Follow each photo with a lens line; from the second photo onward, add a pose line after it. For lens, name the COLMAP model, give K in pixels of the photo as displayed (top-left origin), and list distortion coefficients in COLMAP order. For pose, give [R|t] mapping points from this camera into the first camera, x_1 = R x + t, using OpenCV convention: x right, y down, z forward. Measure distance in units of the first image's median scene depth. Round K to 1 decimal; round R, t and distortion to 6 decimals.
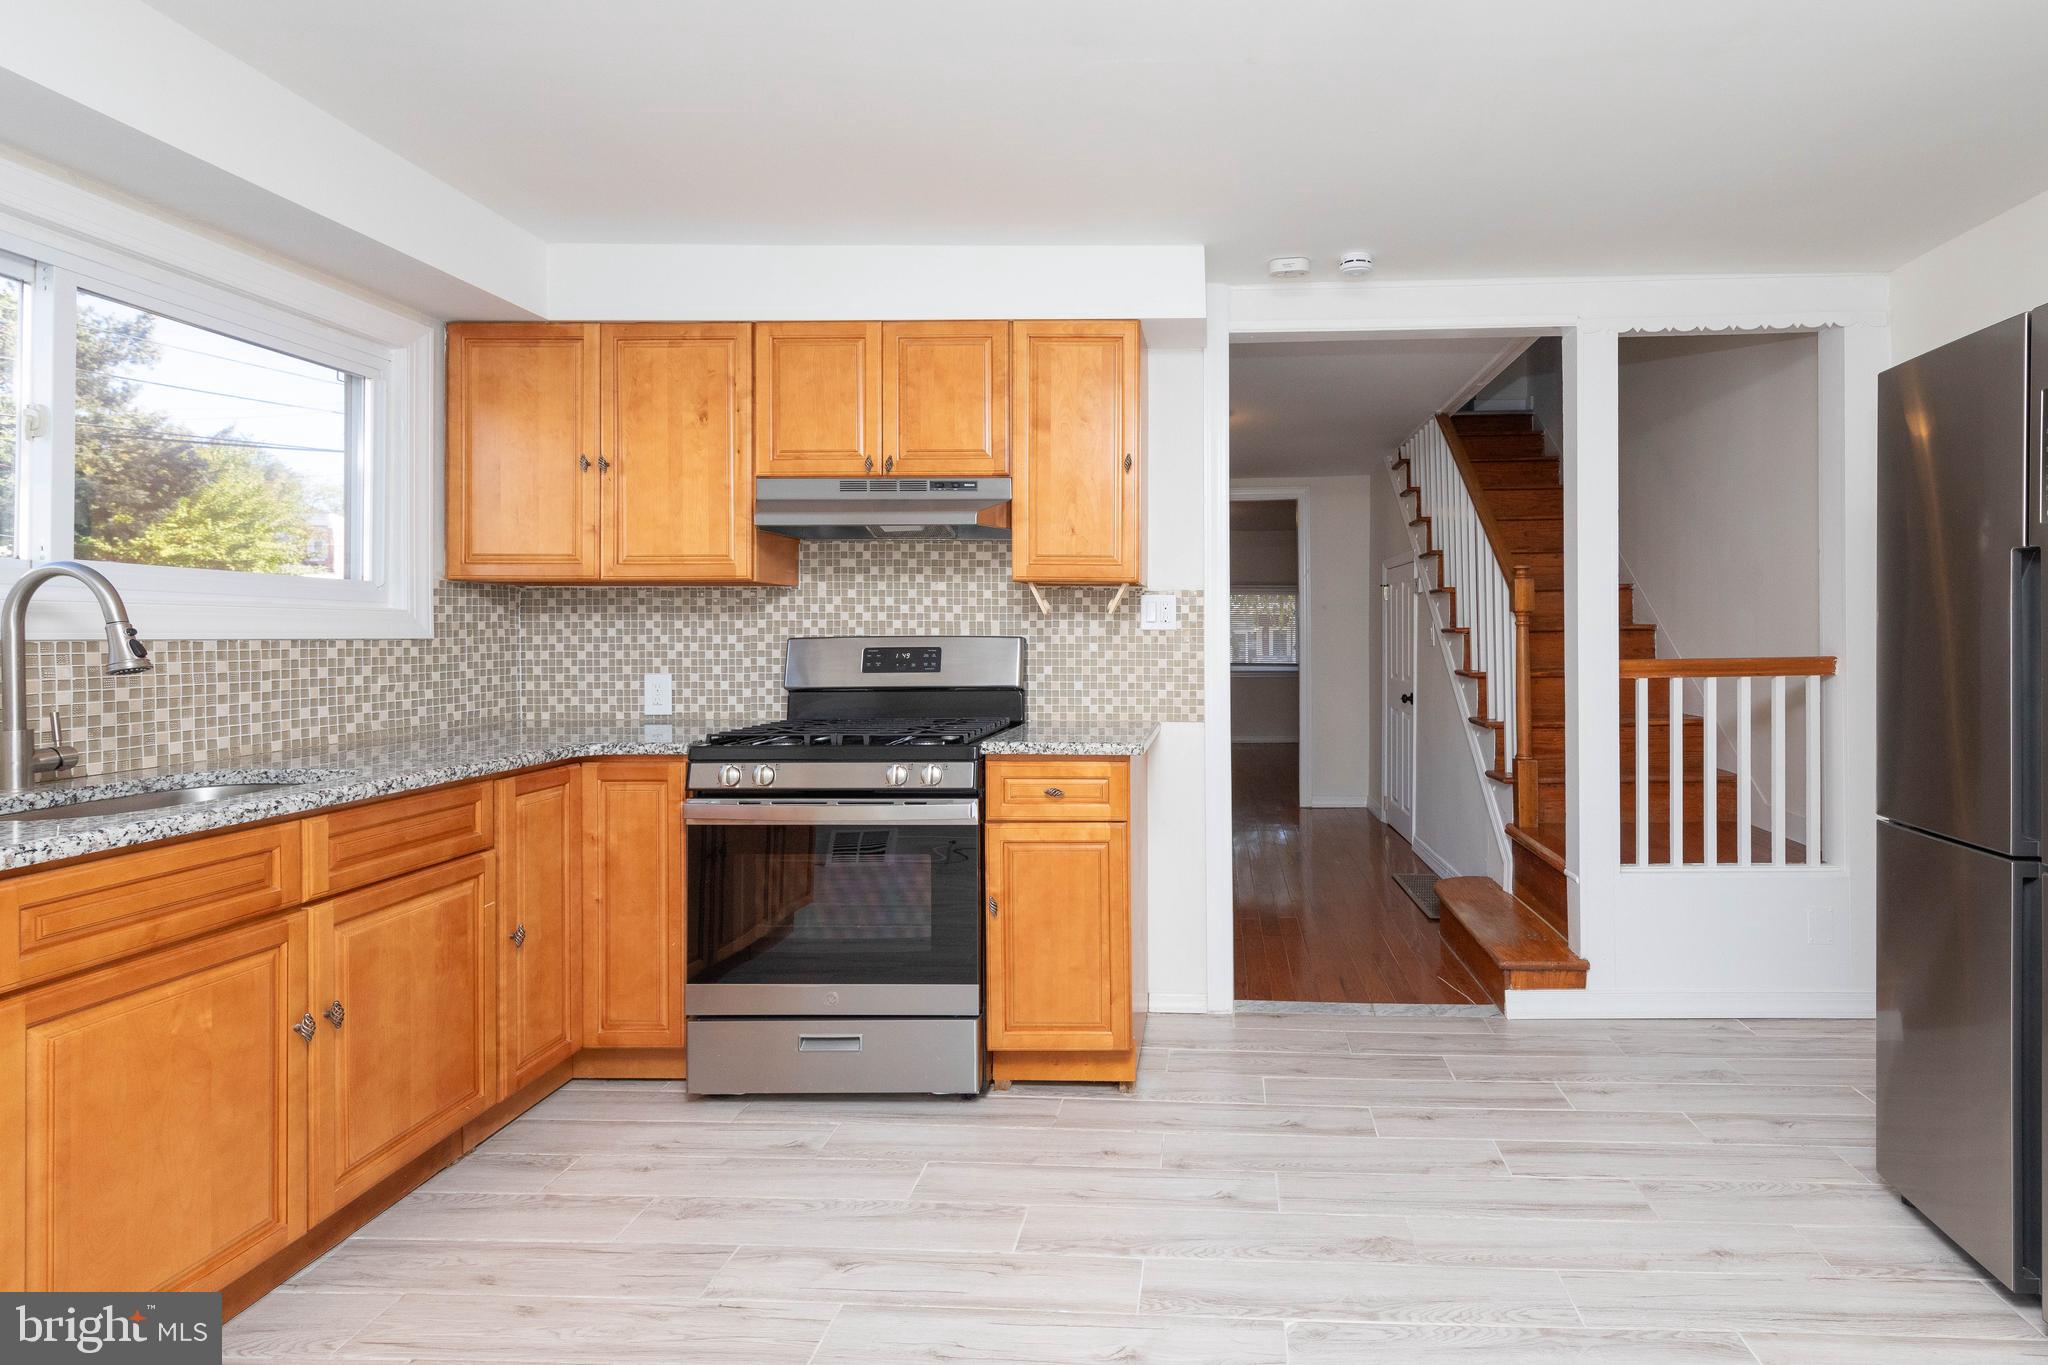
lens RADIAL K [[946.9, 0, 1028.3], [0, 946.9, 630.3], [0, 0, 1]] dist [0.001712, -0.000175]
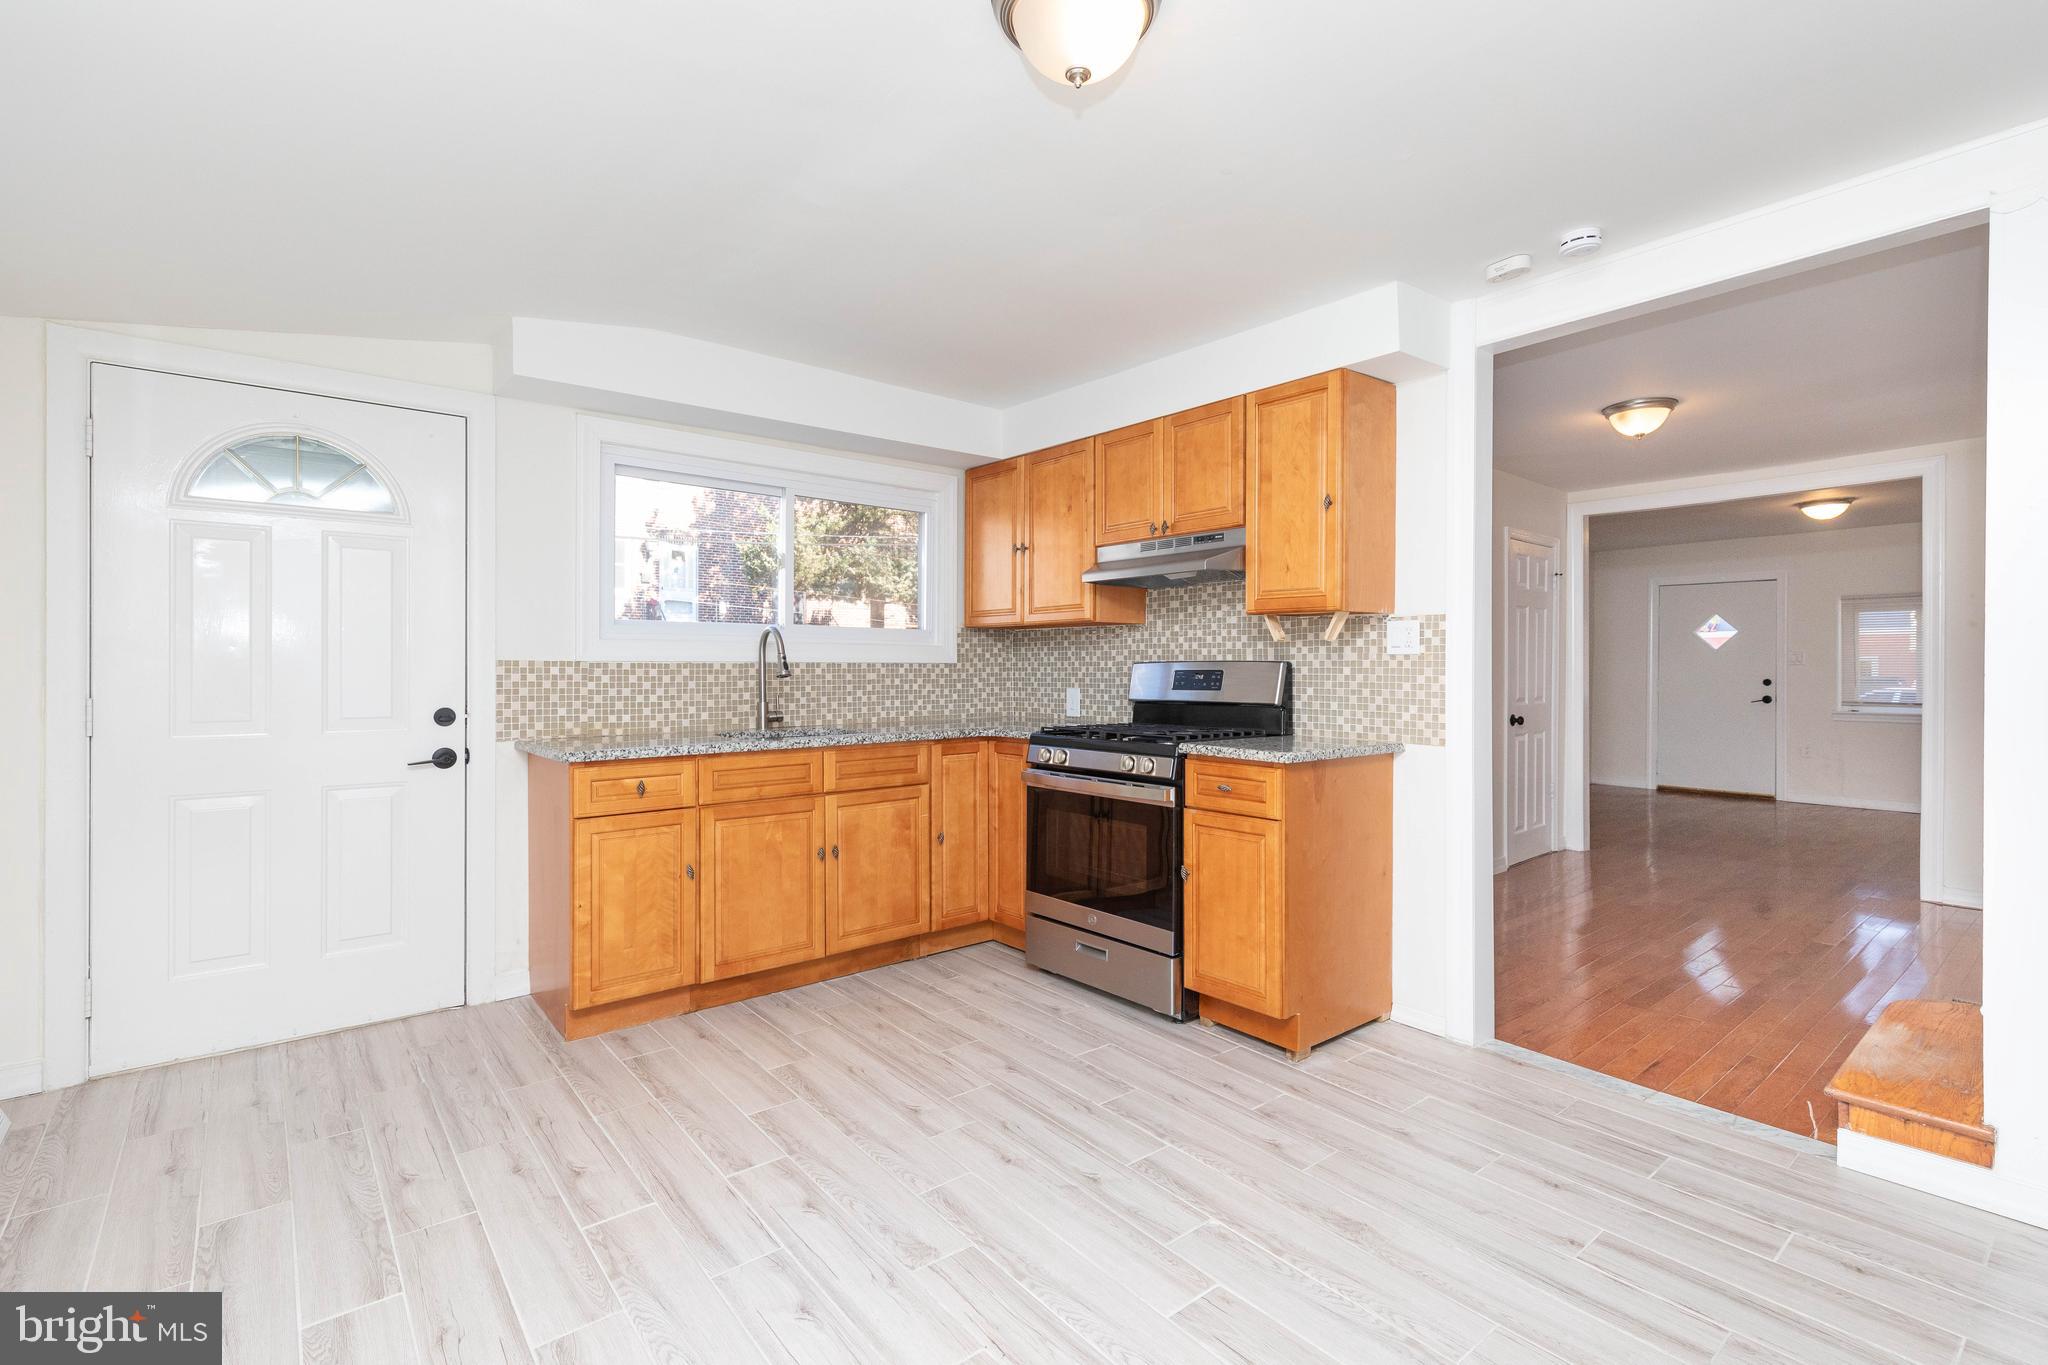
lens RADIAL K [[923.5, 0, 1026.4], [0, 923.5, 674.3], [0, 0, 1]] dist [0.002728, -0.000469]
pose [[0.653508, 0.007521, -0.756883, 0.684565], [0.000656, 0.999945, 0.010502, 0.011287], [0.756920, -0.007360, 0.653466, 0.033333]]
